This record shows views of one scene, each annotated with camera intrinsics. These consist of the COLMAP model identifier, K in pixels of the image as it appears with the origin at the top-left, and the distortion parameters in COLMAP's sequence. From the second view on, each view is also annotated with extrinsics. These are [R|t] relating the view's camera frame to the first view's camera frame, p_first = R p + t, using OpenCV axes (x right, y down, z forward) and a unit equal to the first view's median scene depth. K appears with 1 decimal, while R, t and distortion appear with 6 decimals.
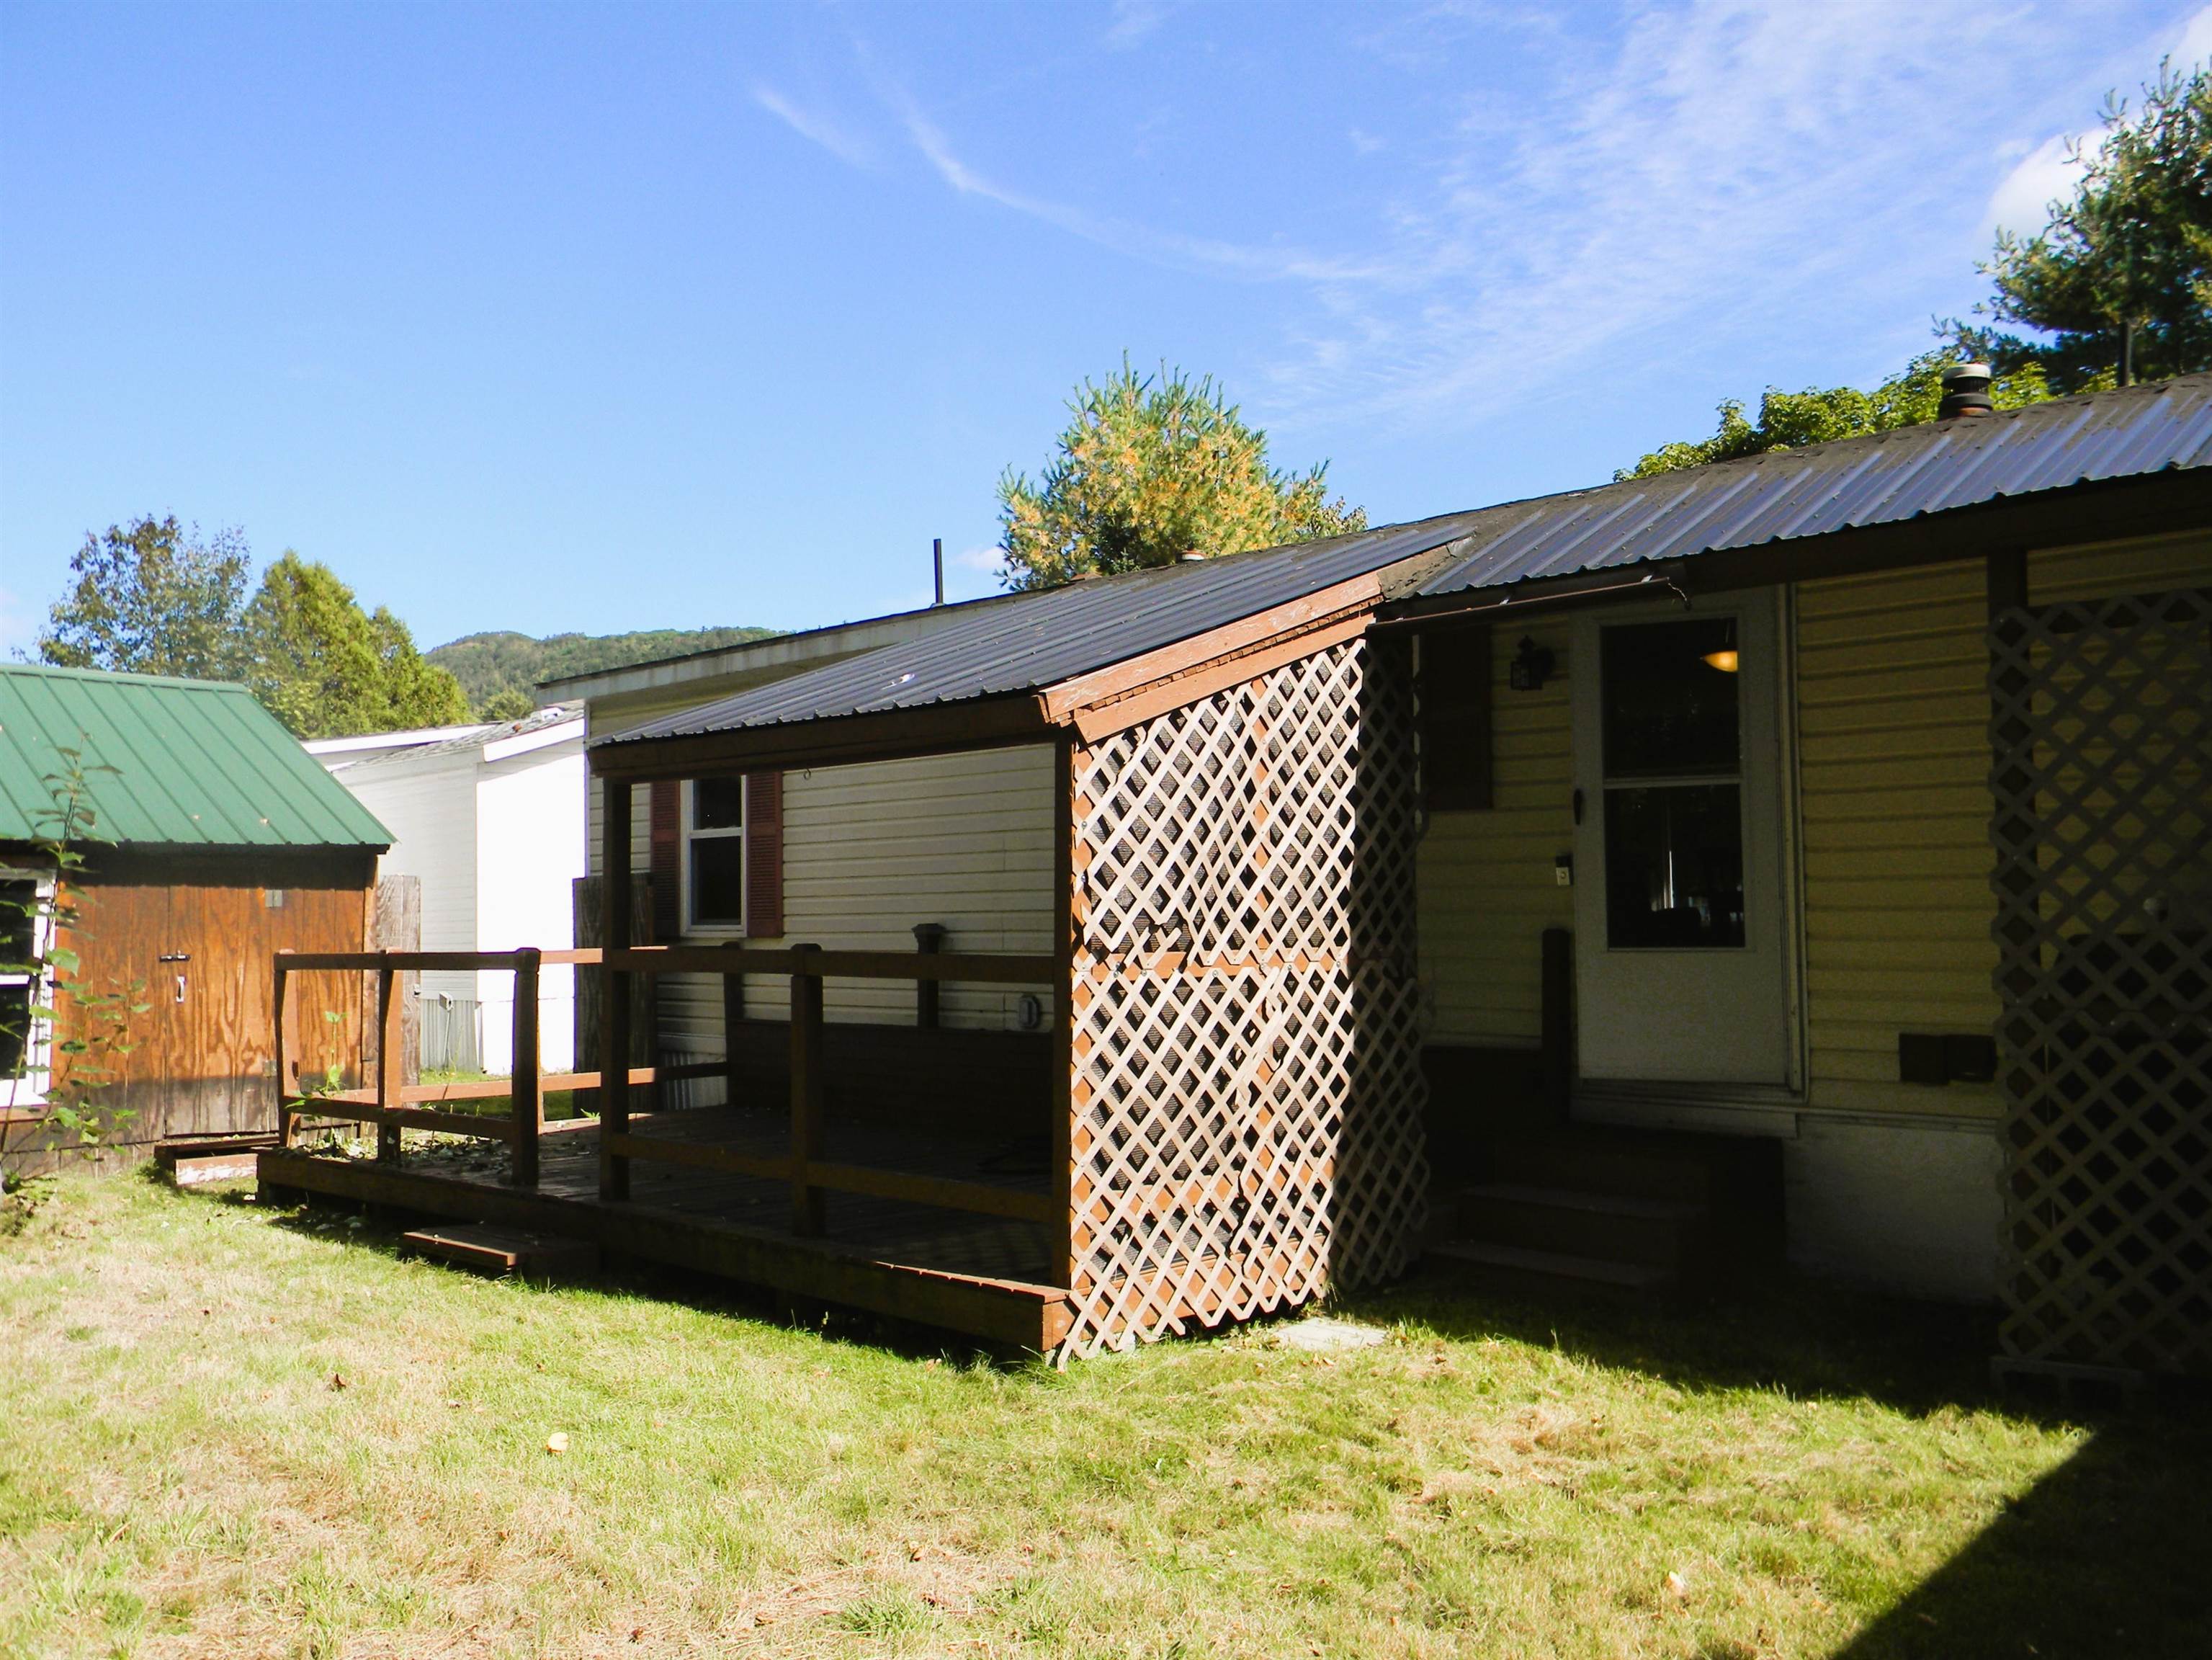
lens RADIAL K [[1839.1, 0, 1079.0], [0, 1839.1, 823.7], [0, 0, 1]] dist [0.018645, -0.010922]
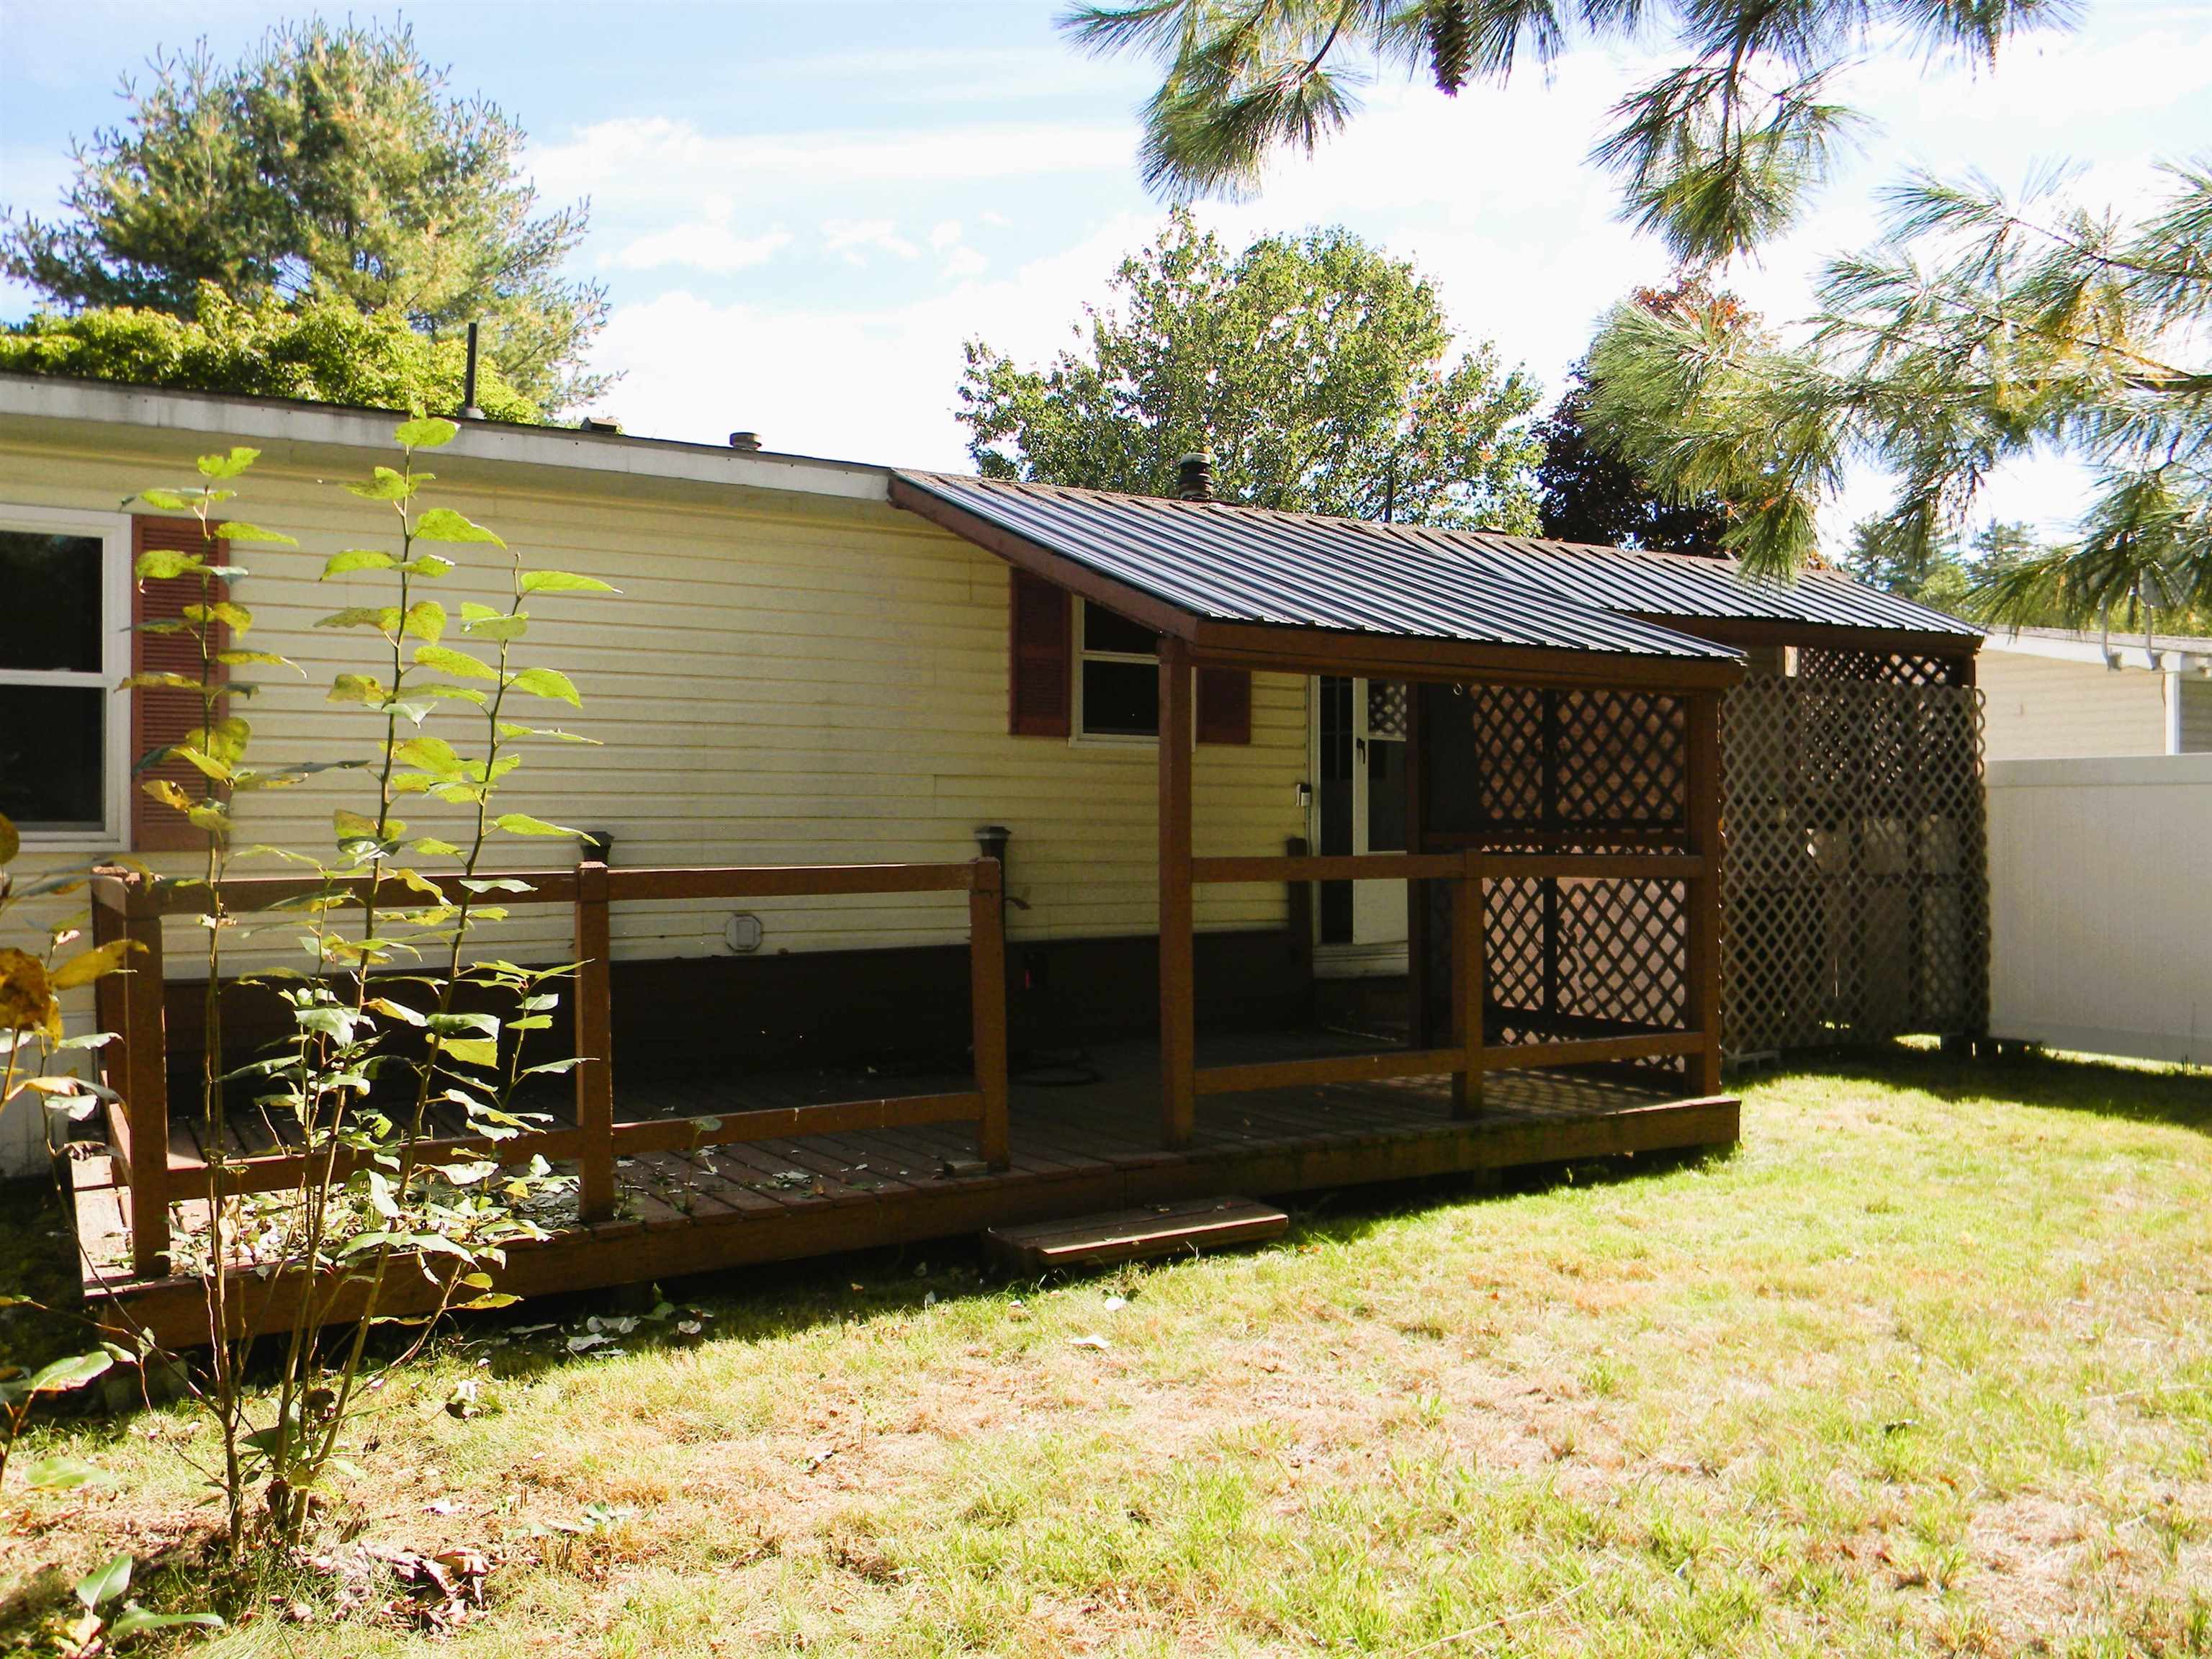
lens RADIAL K [[1789.7, 0, 1068.8], [0, 1789.7, 825.6], [0, 0, 1]] dist [0.012625, -0.011007]
pose [[0.272057, 0.010338, 0.962226, -1.180504], [-0.052329, 0.998622, 0.004066, 0.058066], [-0.960857, -0.051458, 0.272223, 0.914516]]
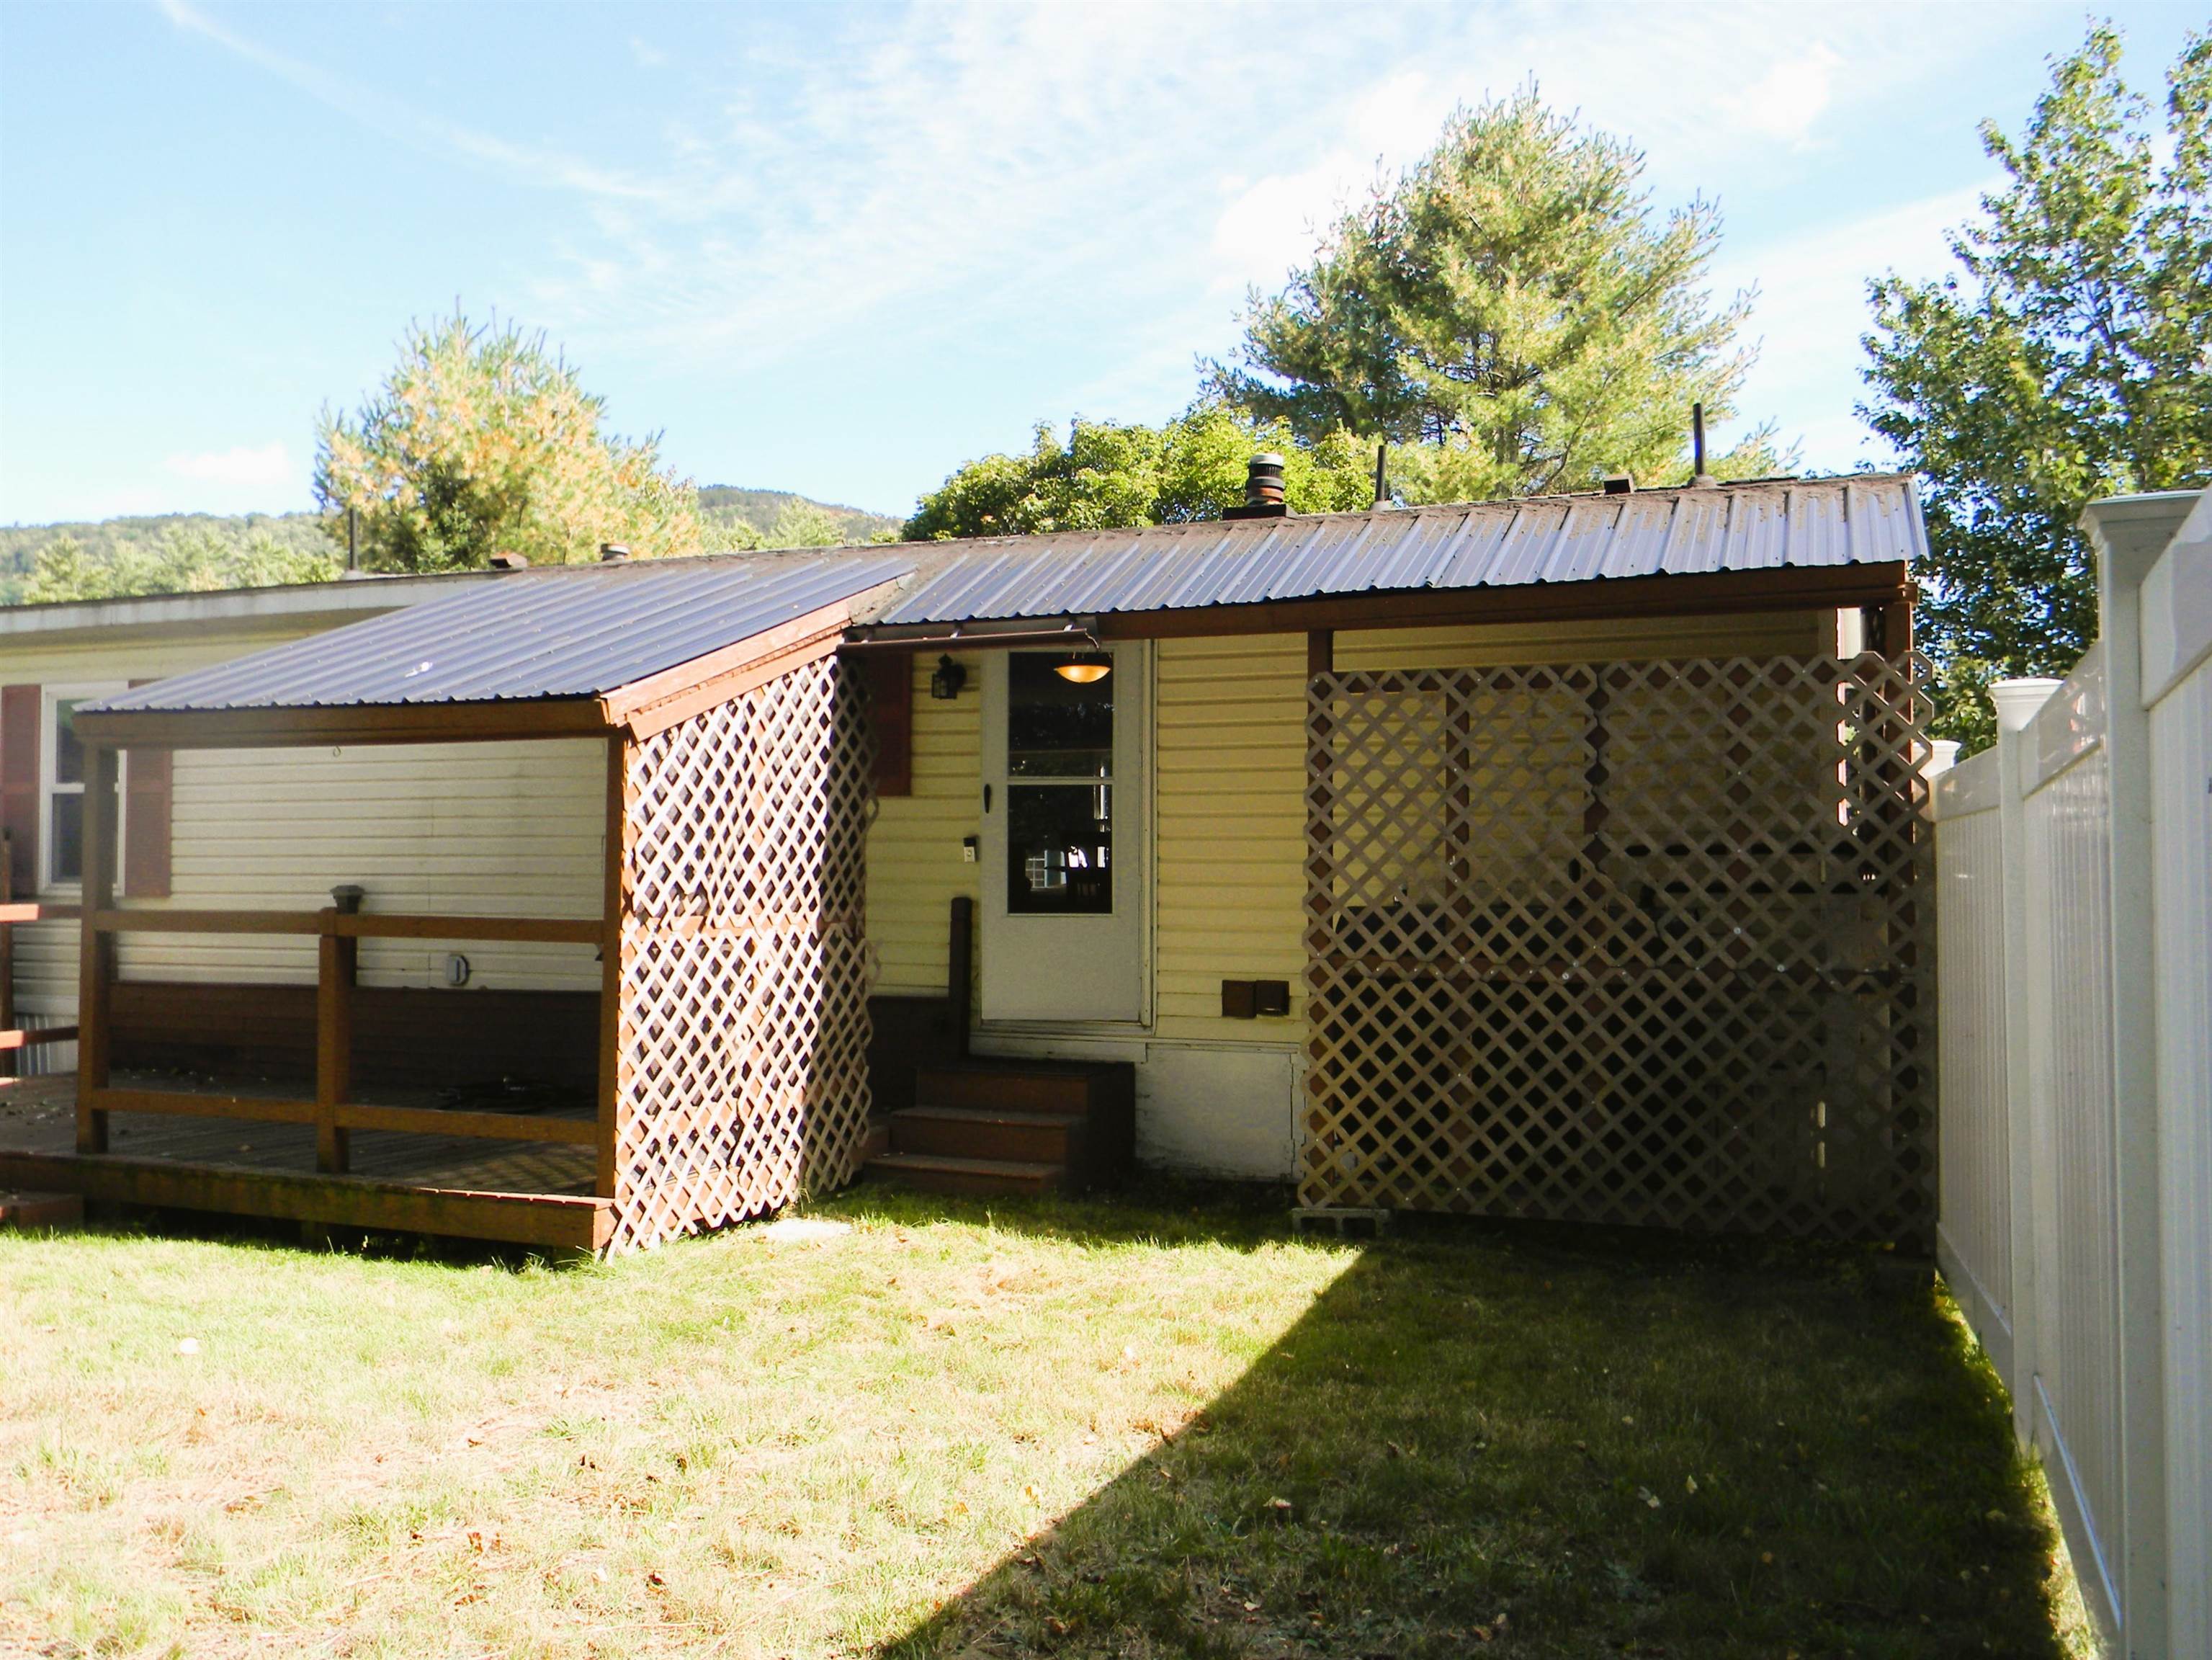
lens RADIAL K [[1881.2, 0, 1067.8], [0, 1881.2, 824.8], [0, 0, 1]] dist [0.008578, 0.006552]
pose [[0.925977, 0.022697, 0.376898, -0.163899], [-0.031704, 0.999340, 0.017710, -0.016842], [-0.376247, -0.028348, 0.926085, -0.194700]]
